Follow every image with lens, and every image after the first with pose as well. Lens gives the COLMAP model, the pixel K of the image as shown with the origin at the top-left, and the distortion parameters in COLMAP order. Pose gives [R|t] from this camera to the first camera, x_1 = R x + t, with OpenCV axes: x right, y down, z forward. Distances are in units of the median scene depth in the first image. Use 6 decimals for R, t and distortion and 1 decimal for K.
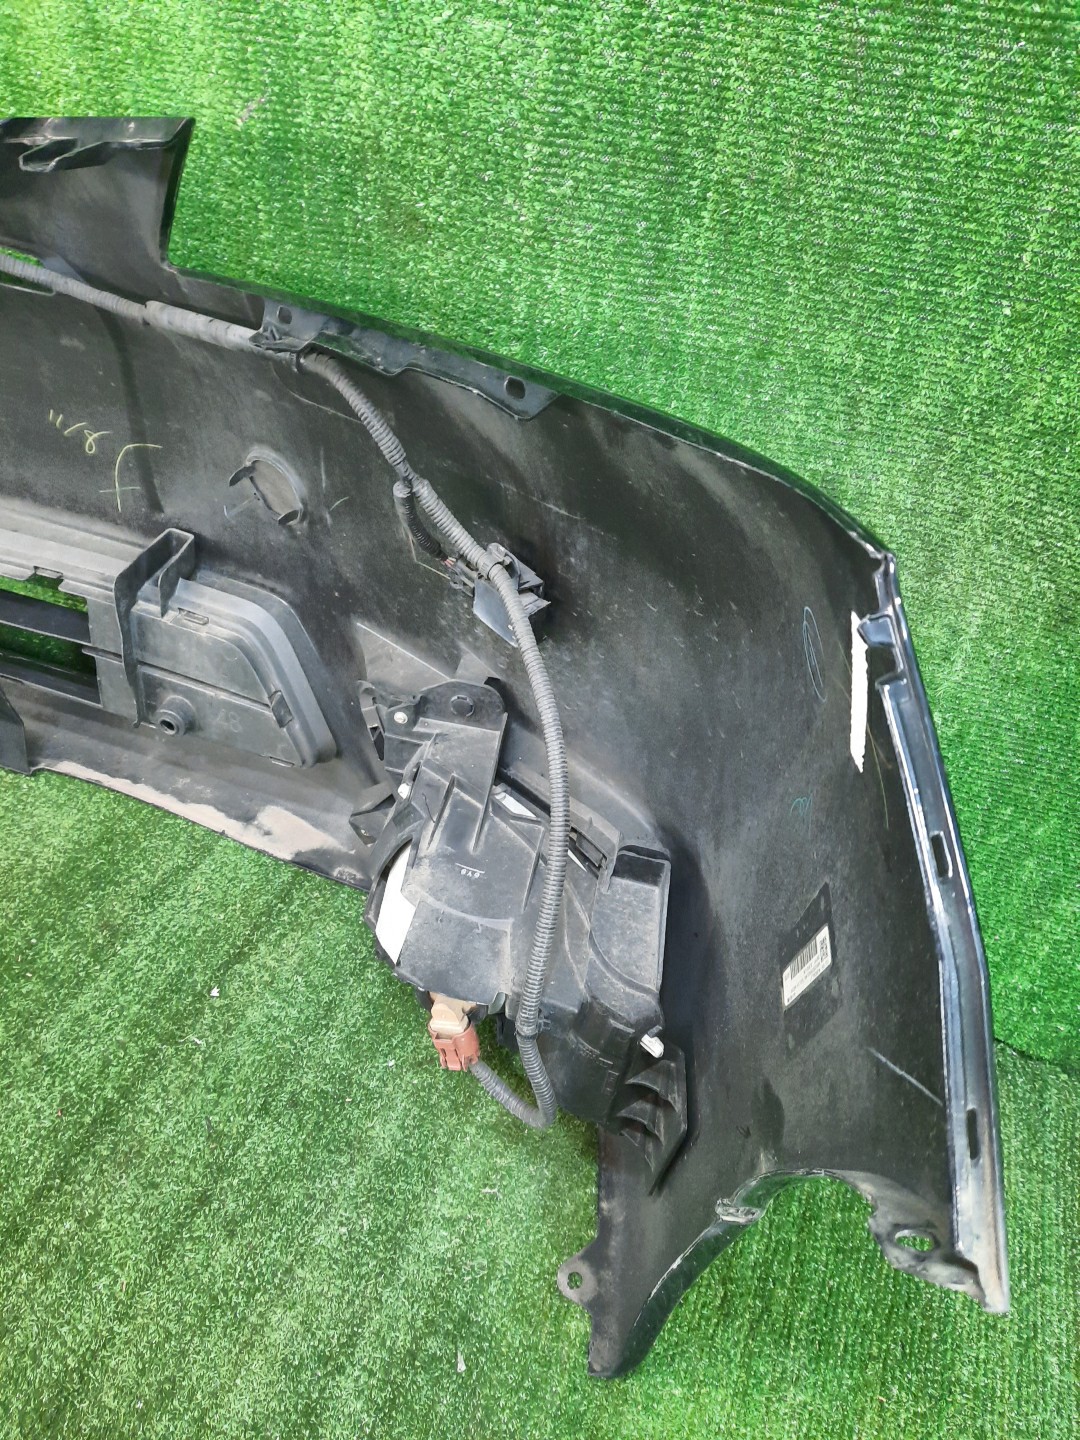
lens RADIAL K [[1049.8, 0, 540.3], [0, 1049.8, 718.6], [0, 0, 1]] dist [-0.005909, 0.006672]
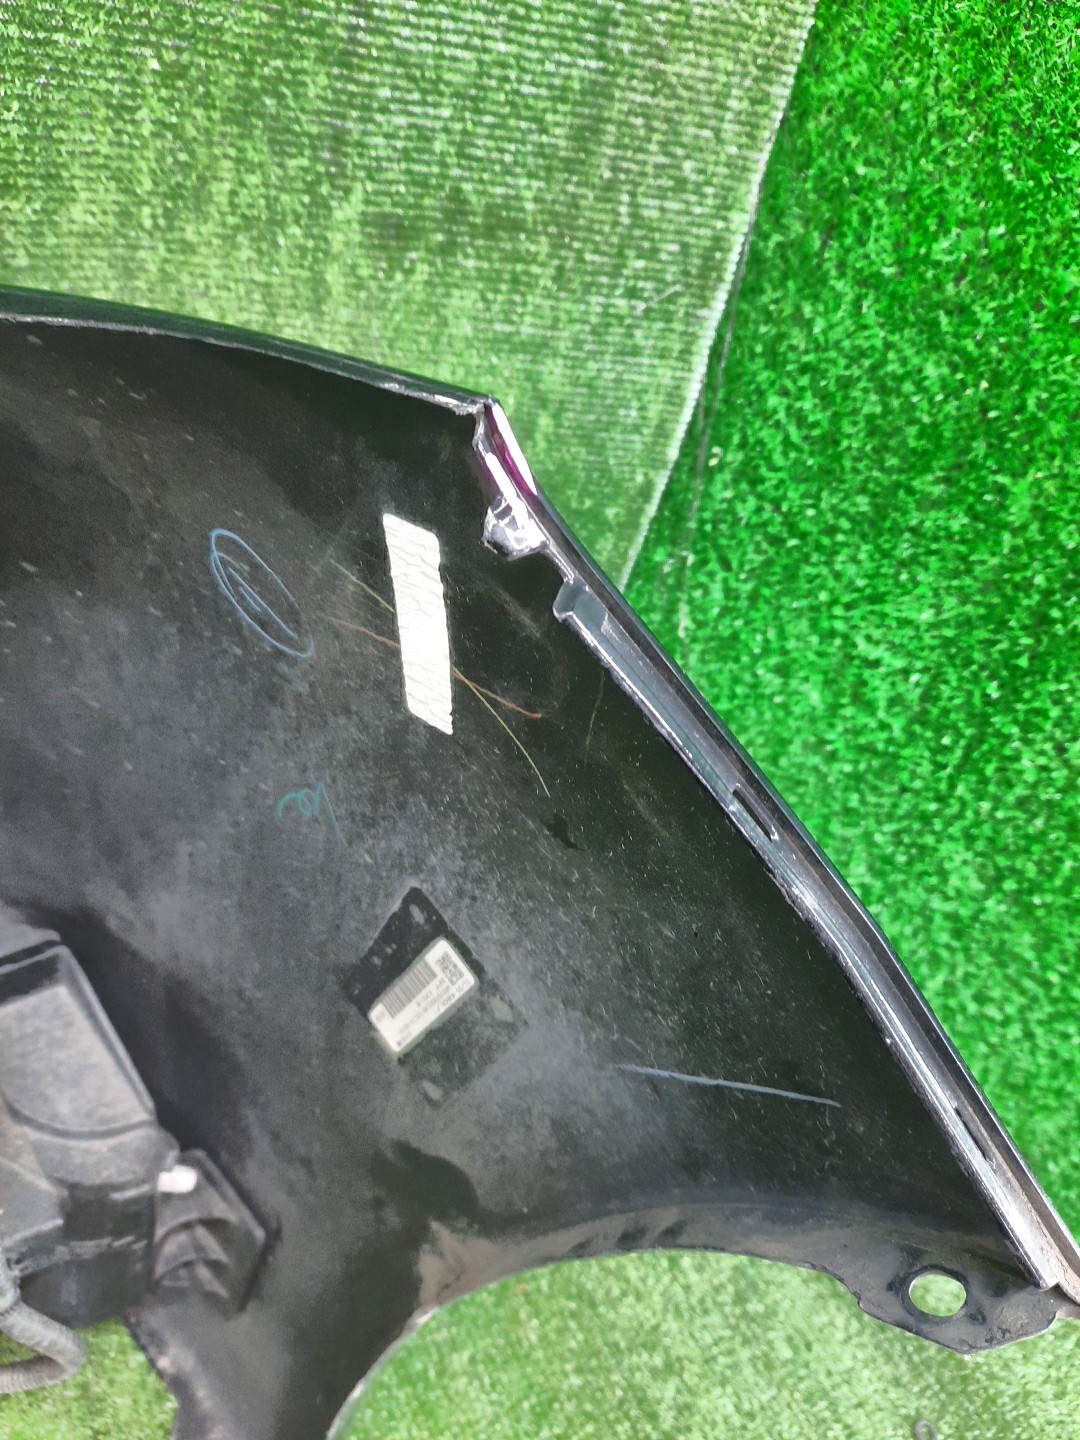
lens RADIAL K [[1049.8, 0, 514.1], [0, 1049.8, 697.4], [0, 0, 1]] dist [-0.005909, 0.006672]
pose [[0.639906, -0.435155, 0.633372, -0.056243], [0.359467, 0.897986, 0.253781, -0.084057], [-0.679194, 0.065280, 0.731050, 0.317697]]
